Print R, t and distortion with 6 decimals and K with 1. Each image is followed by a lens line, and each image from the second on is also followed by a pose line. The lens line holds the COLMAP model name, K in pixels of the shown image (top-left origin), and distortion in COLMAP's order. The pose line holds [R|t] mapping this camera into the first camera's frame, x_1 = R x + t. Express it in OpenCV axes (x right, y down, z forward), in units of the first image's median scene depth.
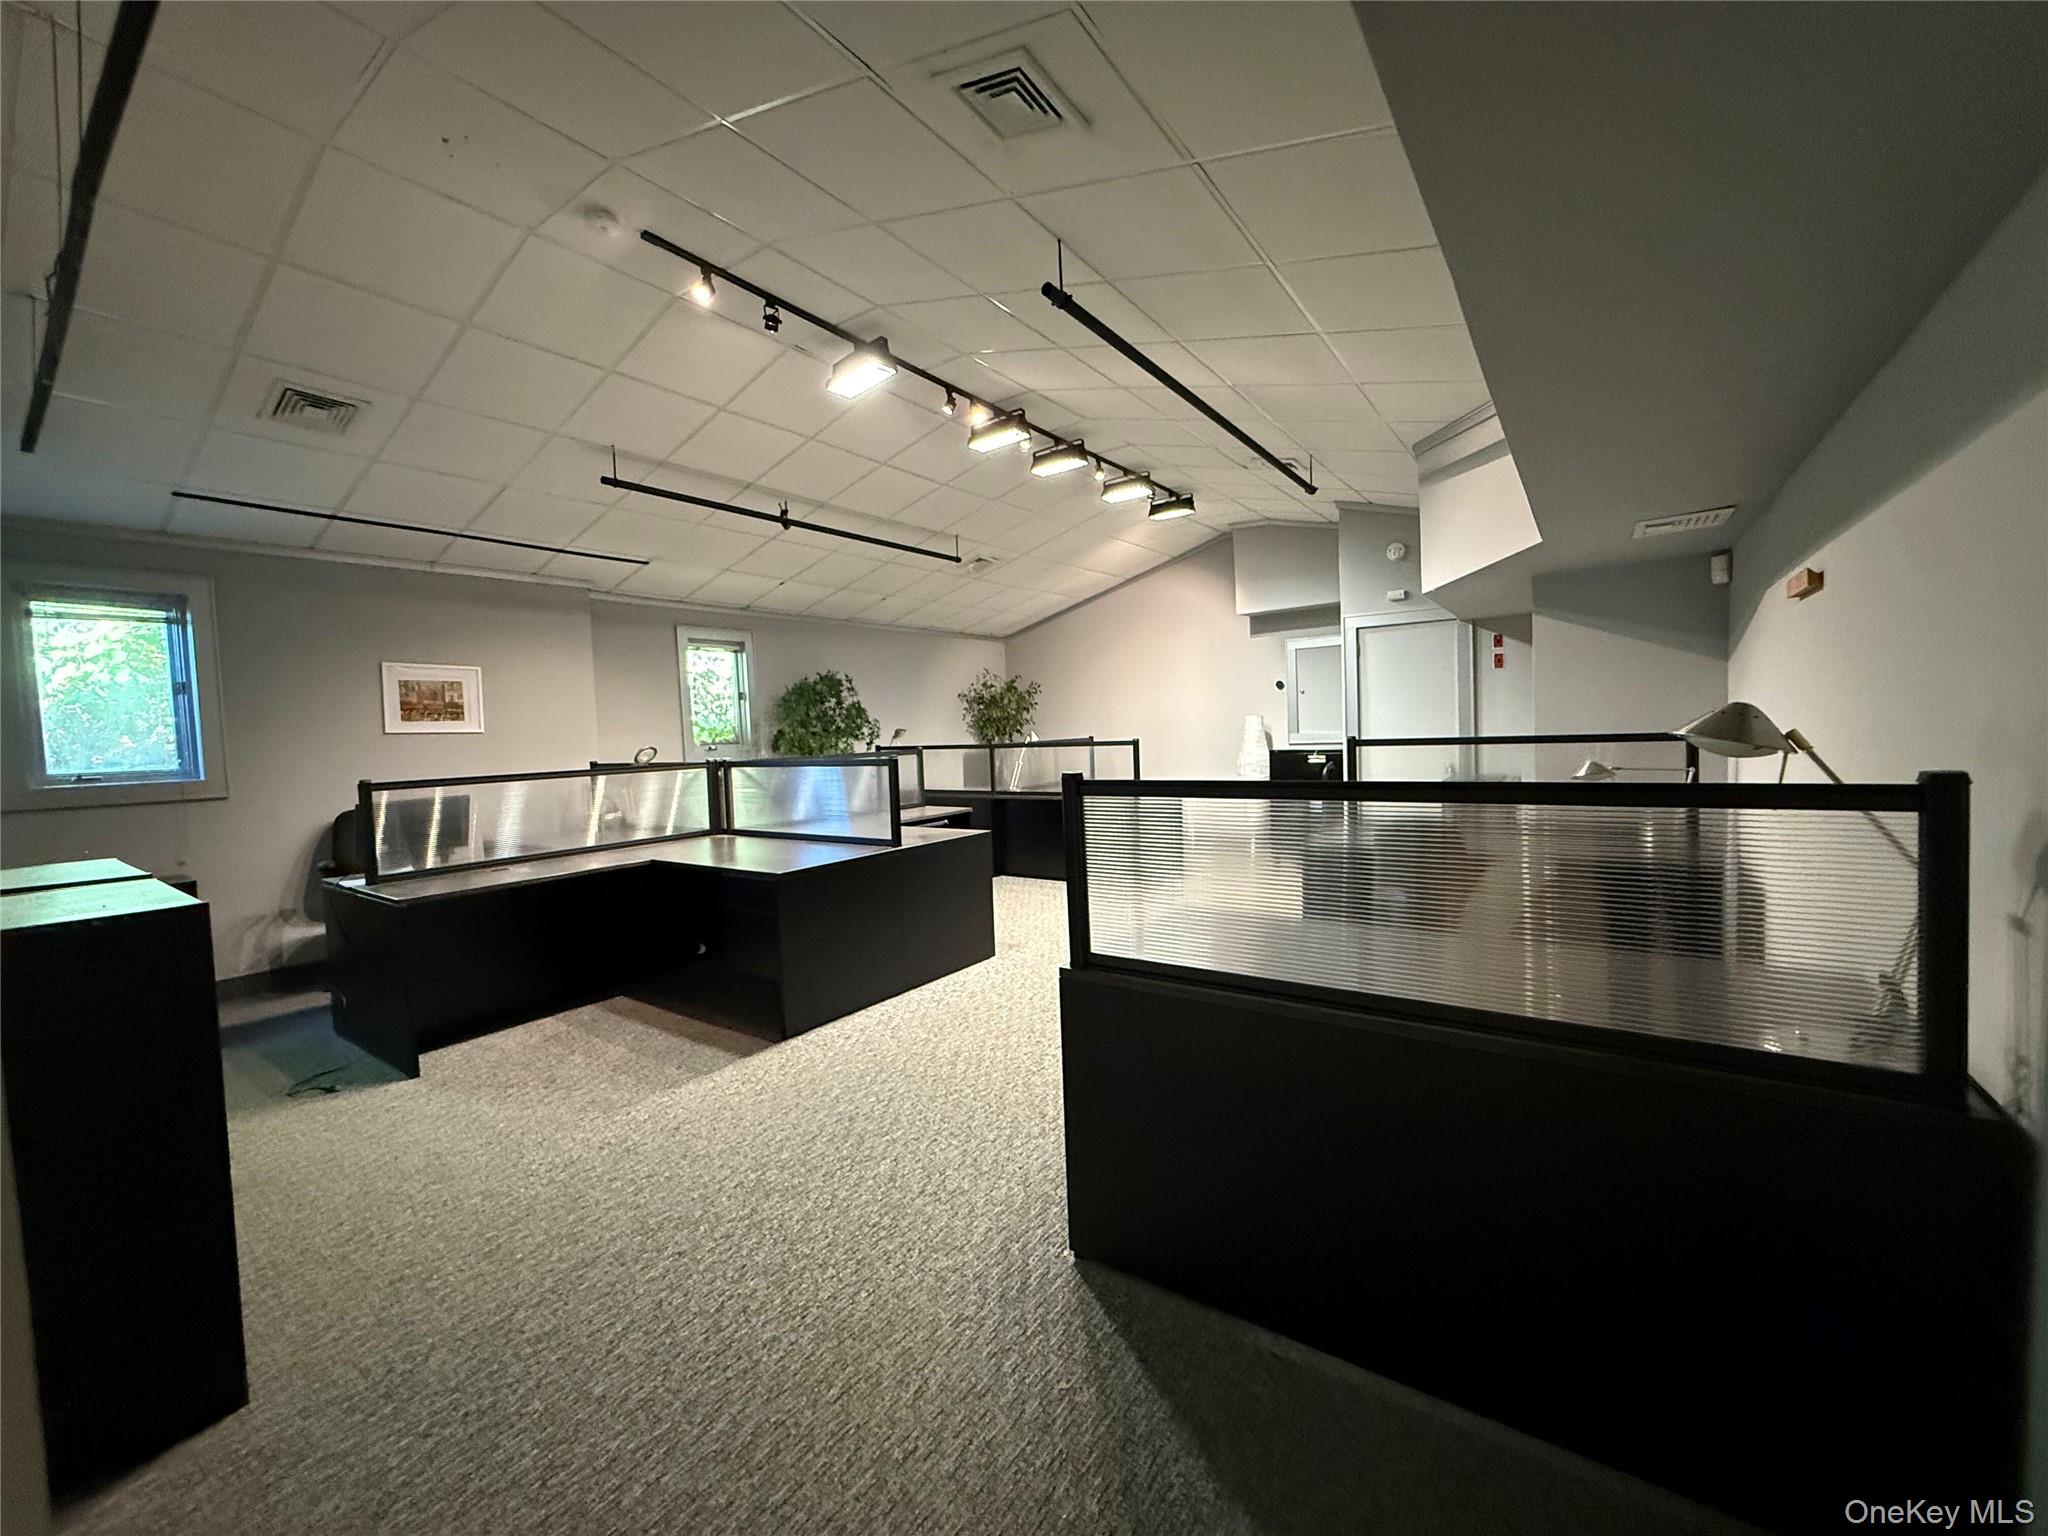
lens RADIAL K [[814.0, 0, 1013.7], [0, 814.0, 769.3], [0, 0, 1]] dist [-0.000269, -0.000308]
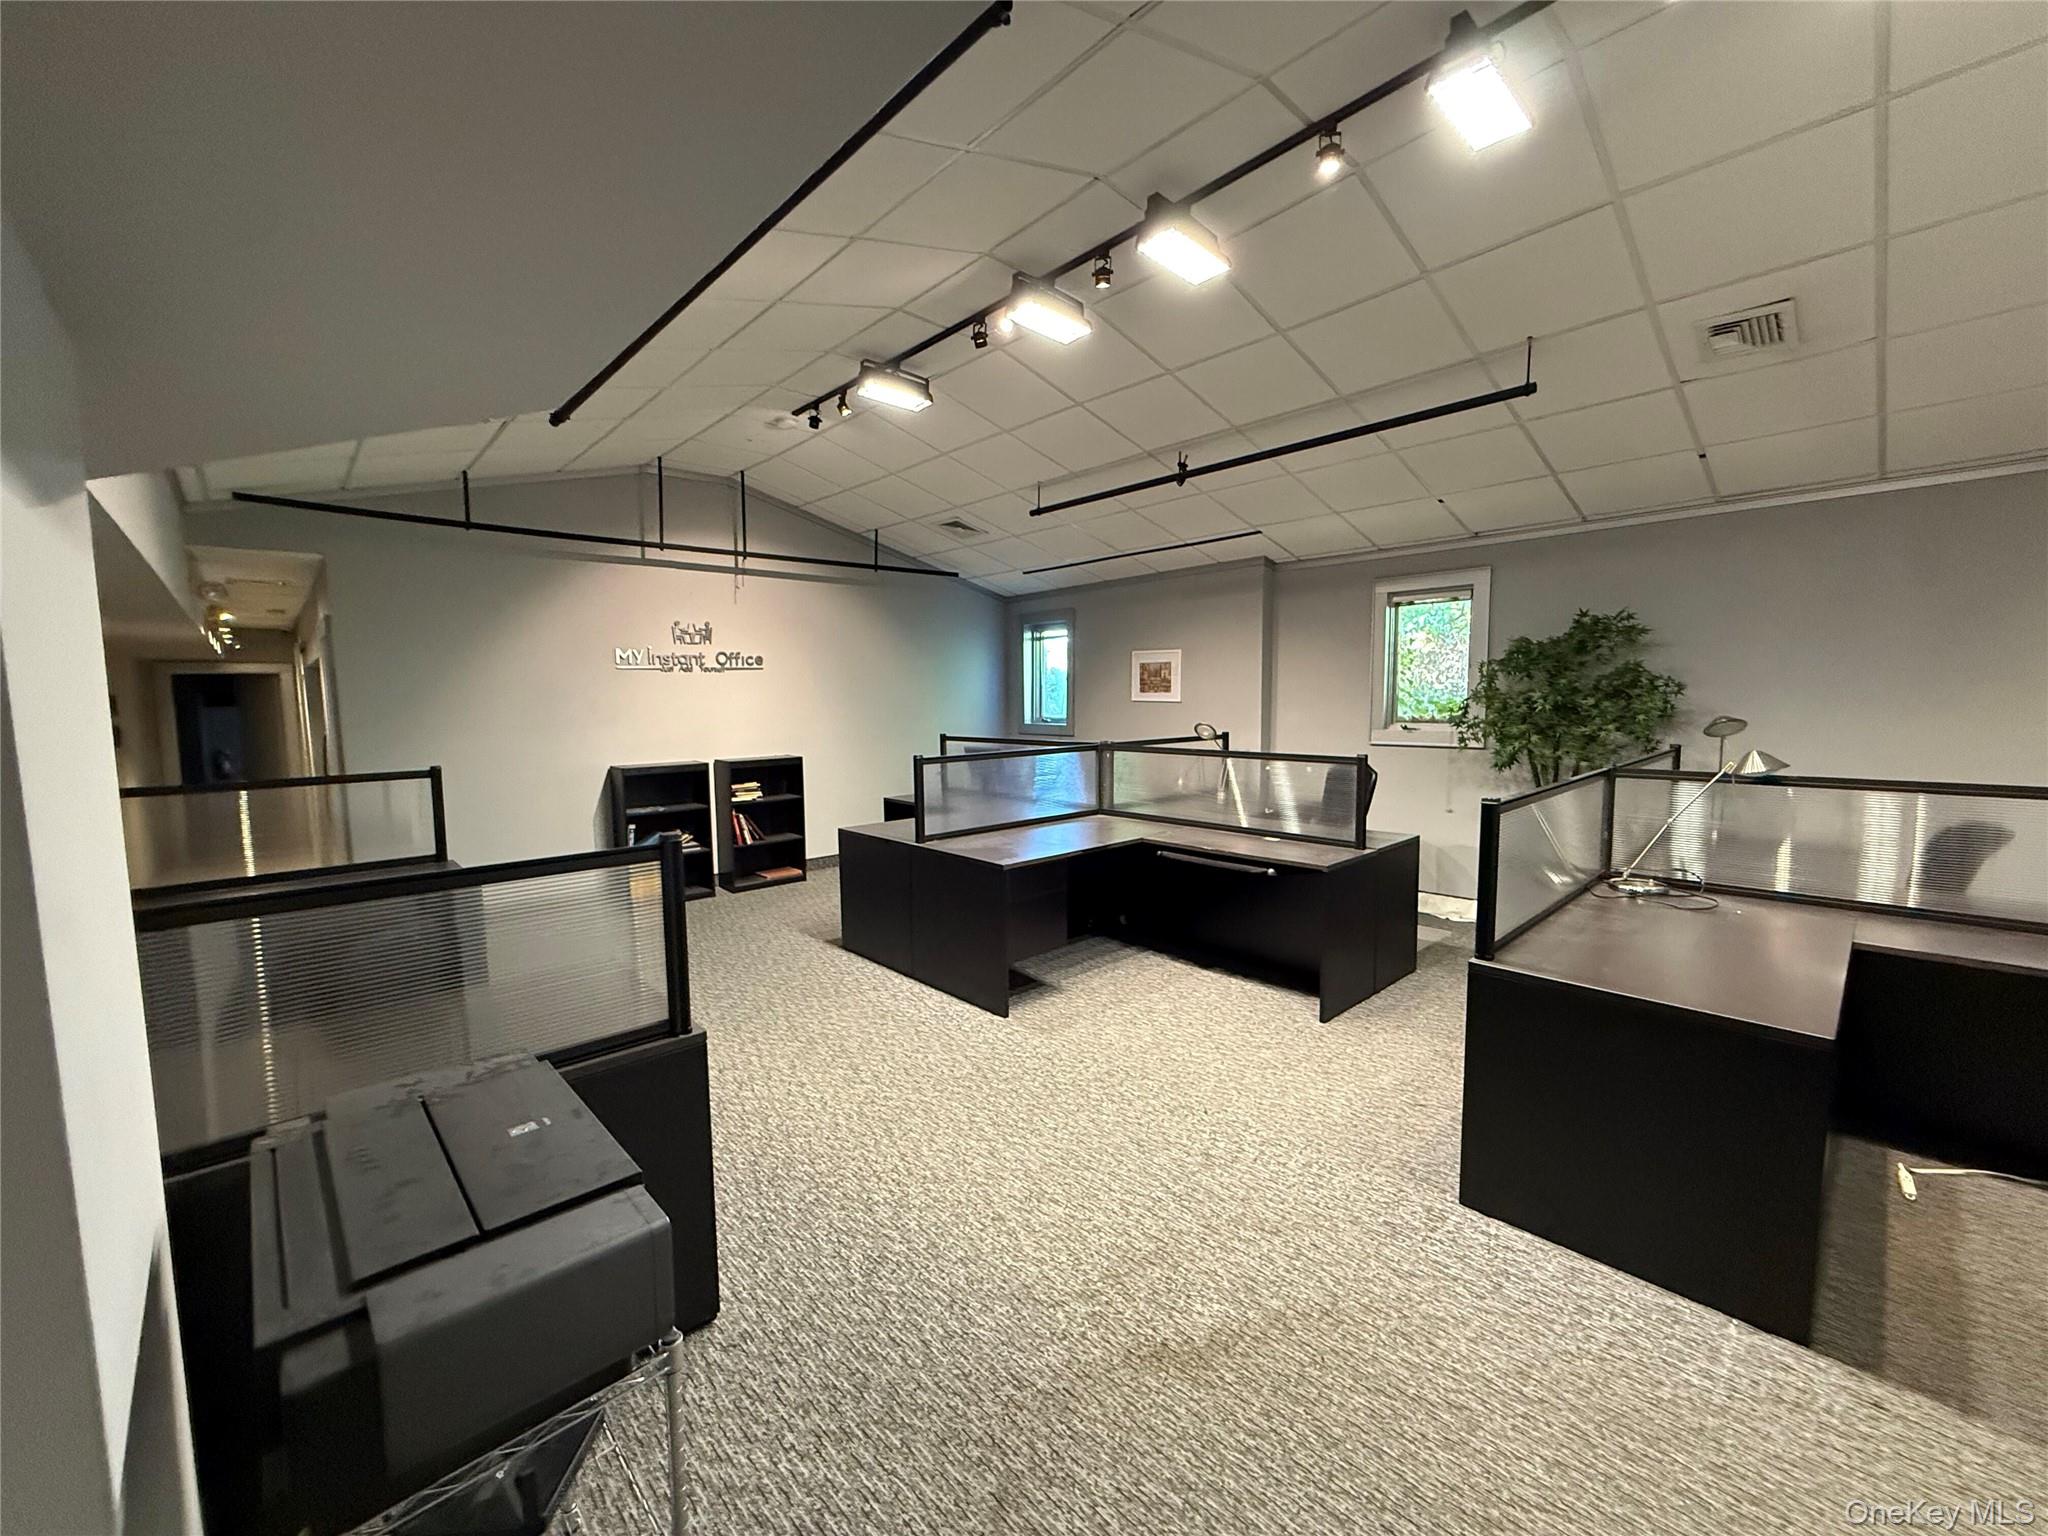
lens RADIAL K [[814.0, 0, 1018.4], [0, 814.0, 766.7], [0, 0, 1]] dist [-0.000269, -0.000308]
pose [[-0.193750, 0.126575, -0.972851, 0.659995], [-0.028046, 0.990522, 0.134460, -0.113632], [0.980650, 0.053336, -0.188364, 1.046986]]
